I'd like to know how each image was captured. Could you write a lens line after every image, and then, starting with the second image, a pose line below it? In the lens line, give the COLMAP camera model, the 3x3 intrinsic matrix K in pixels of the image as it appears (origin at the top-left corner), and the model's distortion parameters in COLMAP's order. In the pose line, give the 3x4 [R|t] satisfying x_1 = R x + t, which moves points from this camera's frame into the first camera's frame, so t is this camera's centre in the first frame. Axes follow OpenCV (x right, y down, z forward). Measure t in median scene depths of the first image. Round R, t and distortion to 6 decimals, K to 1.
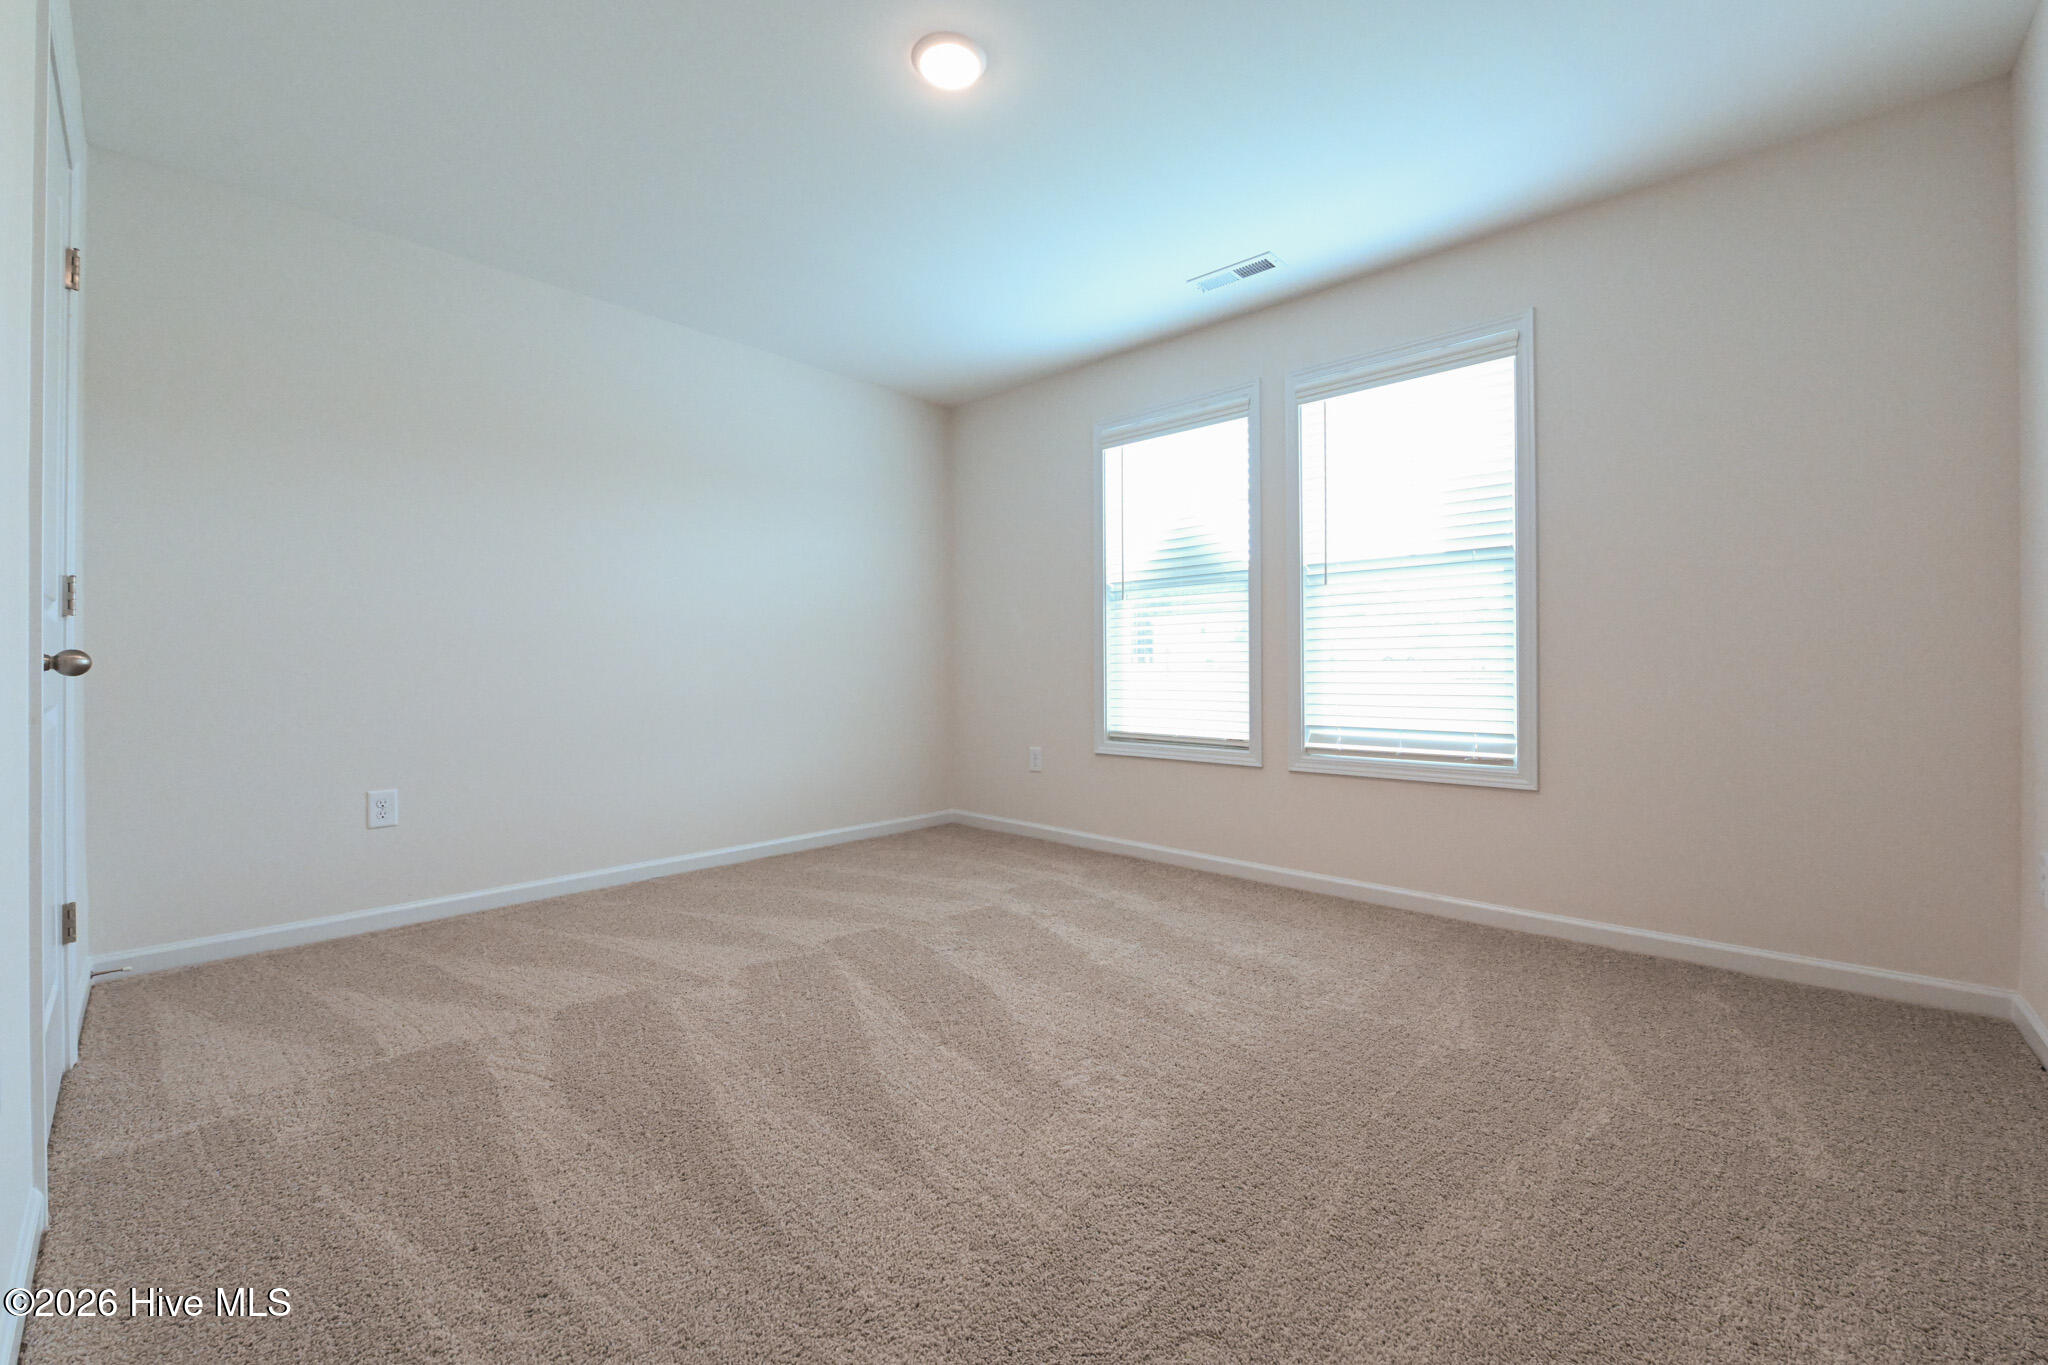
lens RADIAL K [[814.2, 0, 1023.3], [0, 814.2, 665.4], [0, 0, 1]] dist [-0.000257, -0.000312]
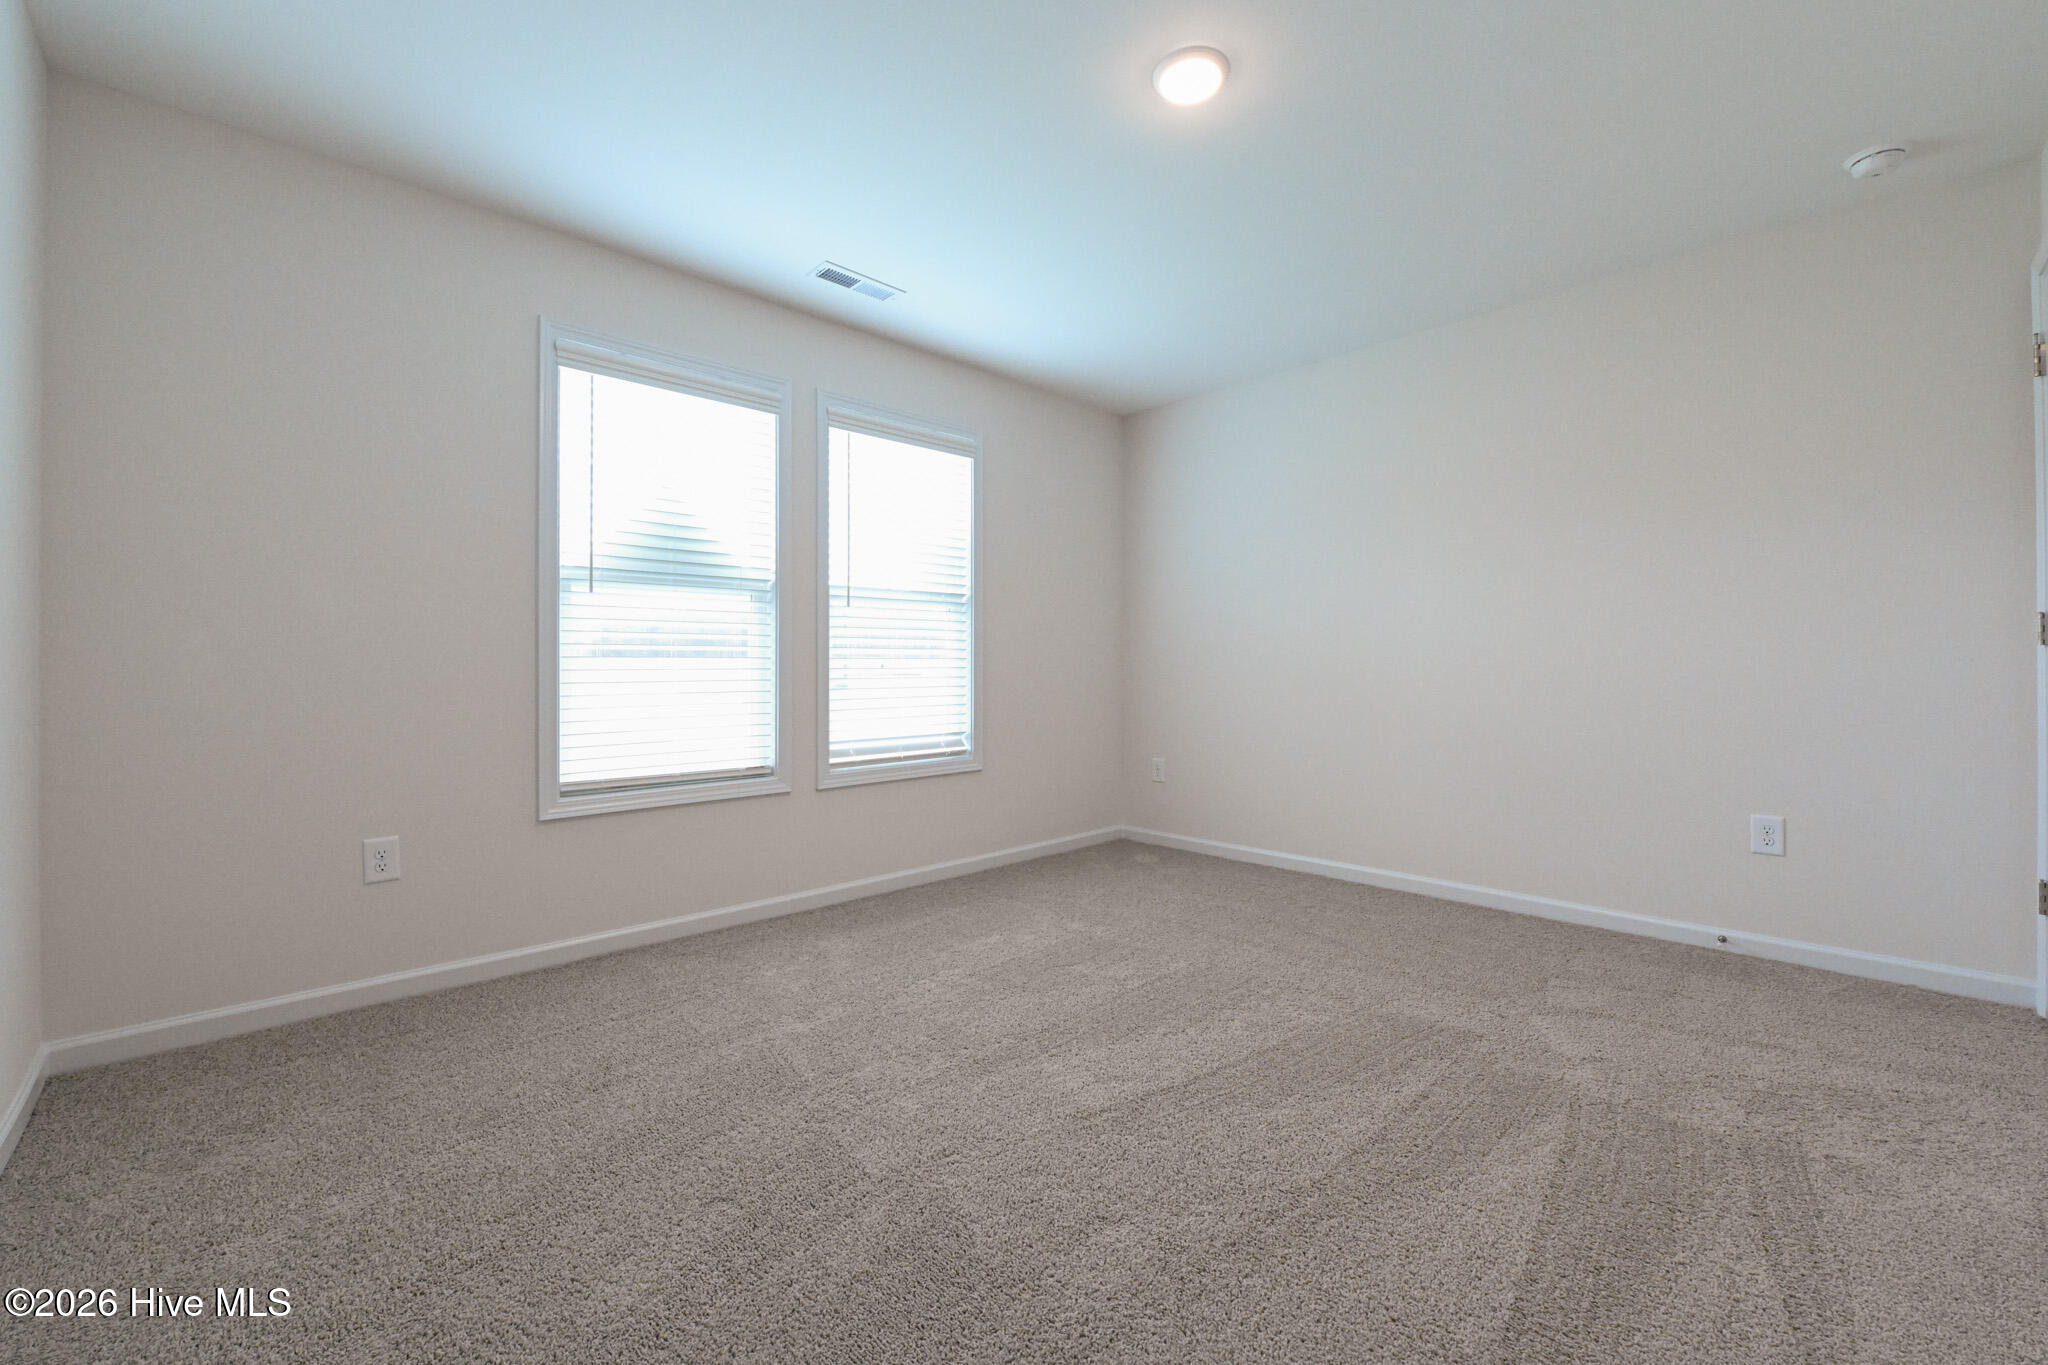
lens RADIAL K [[854.4, 0, 1024.0], [0, 854.4, 682.5], [0, 0, 1]] dist [0.031850, -0.000089]
pose [[0.063218, -0.000189, 0.998000, -0.714176], [0.013580, 0.999908, -0.000671, 0.003022], [-0.997907, 0.013595, 0.063215, 0.695911]]
